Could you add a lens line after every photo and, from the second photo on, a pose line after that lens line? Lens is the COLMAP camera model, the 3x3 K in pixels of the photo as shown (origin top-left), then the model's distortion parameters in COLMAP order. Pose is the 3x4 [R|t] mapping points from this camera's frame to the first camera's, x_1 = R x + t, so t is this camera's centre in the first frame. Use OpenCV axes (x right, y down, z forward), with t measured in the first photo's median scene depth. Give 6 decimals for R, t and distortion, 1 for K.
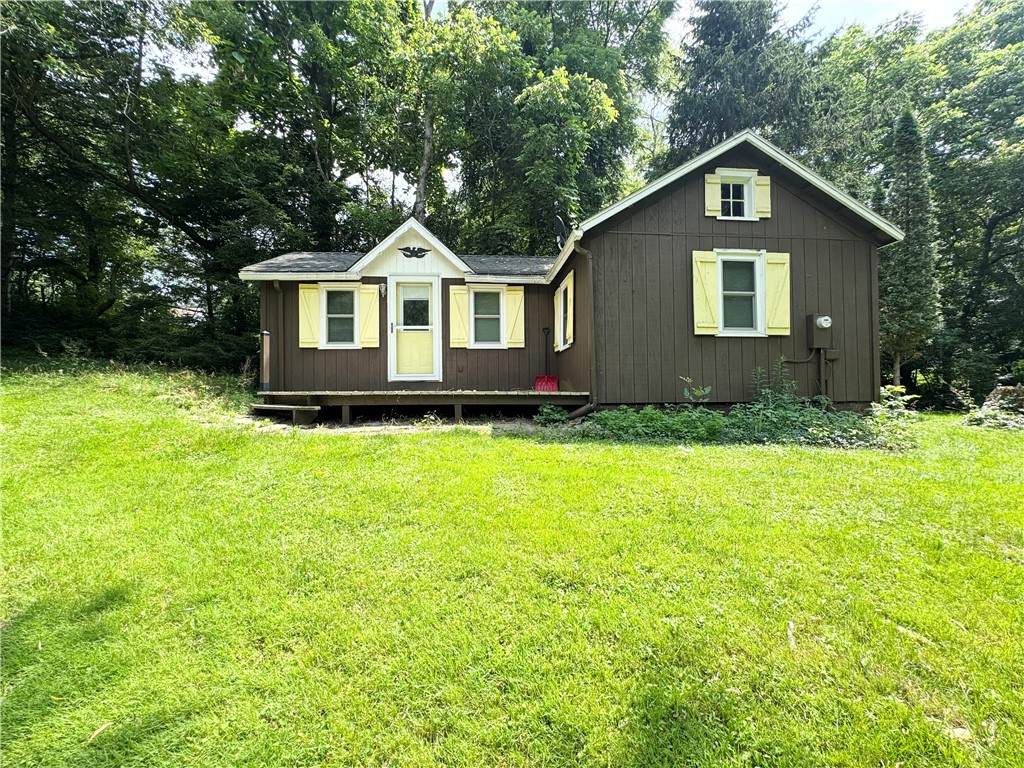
lens RADIAL K [[415.5, 0, 512.0], [0, 415.5, 384.0], [0, 0, 1]] dist [-0.001972, -0.000141]
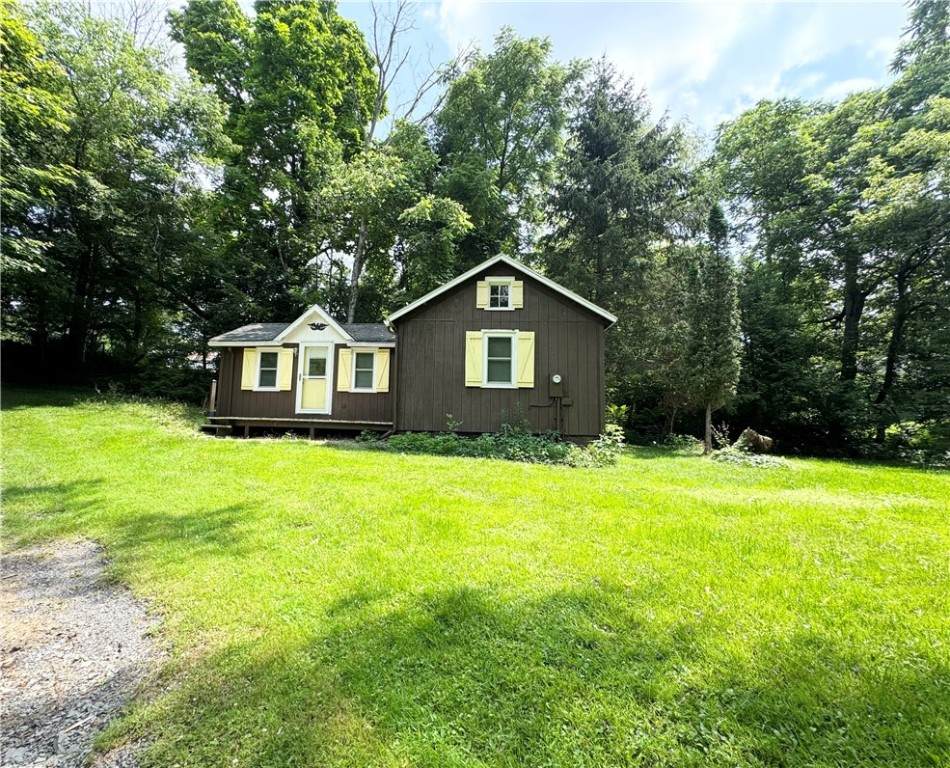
lens RADIAL K [[458.1, 0, 475.0], [0, 458.1, 384.0], [0, 0, 1]] dist [-0.000208, 0.000146]
pose [[0.985338, 0.014669, -0.169985, 0.612165], [-0.030242, 0.995538, -0.089388, 0.015925], [0.167915, 0.093218, 0.981384, -0.501531]]
